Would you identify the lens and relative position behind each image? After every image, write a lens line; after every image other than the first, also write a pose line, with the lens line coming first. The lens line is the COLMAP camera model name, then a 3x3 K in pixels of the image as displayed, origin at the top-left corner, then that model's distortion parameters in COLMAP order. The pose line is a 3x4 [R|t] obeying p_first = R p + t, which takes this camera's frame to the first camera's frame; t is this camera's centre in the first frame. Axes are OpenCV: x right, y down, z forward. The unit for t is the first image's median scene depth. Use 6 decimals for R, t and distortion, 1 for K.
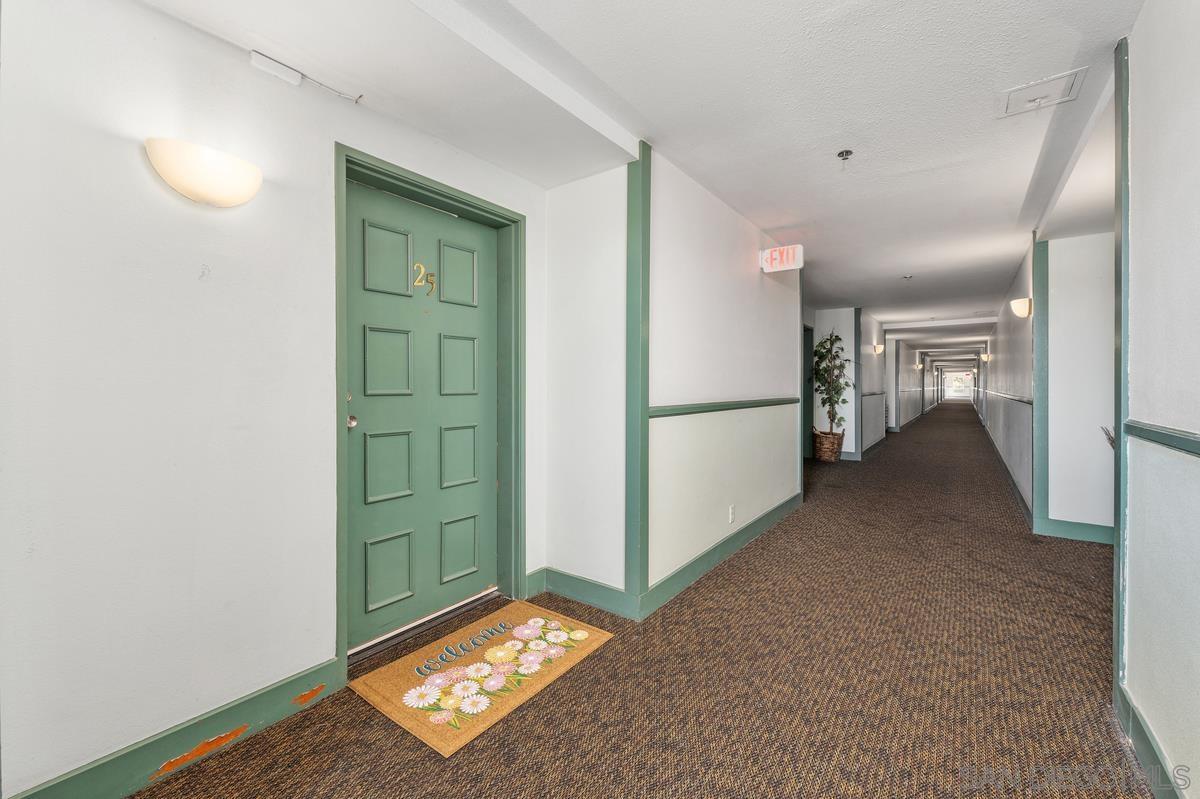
lens RADIAL K [[486.6, 0, 599.5], [0, 486.6, 382.7], [0, 0, 1]] dist [0.000260, 0.000061]
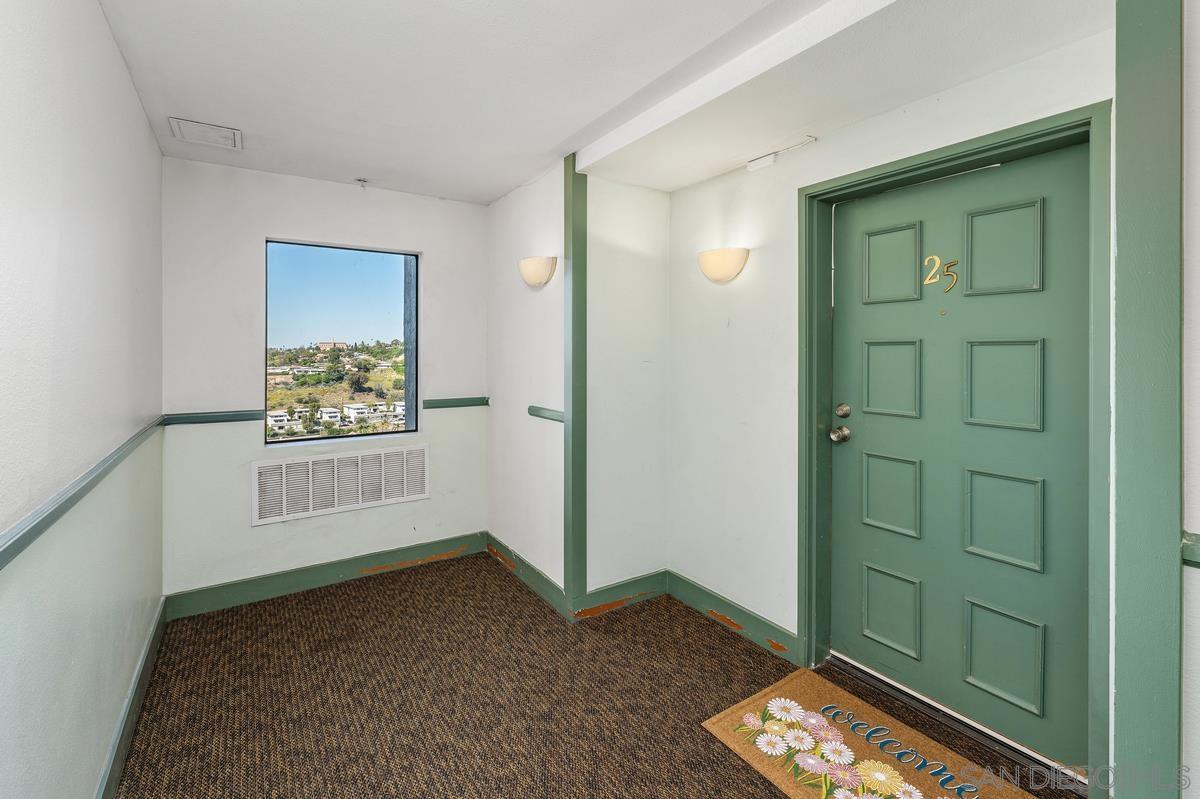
lens RADIAL K [[527.0, 0, 603.3], [0, 527.0, 358.2], [0, 0, 1]] dist [0.000441, -0.000052]
pose [[-0.326077, 0.003903, -0.945335, 0.780216], [-0.004891, 0.999971, 0.005815, -0.097185], [0.945331, 0.006519, -0.326048, 0.960374]]
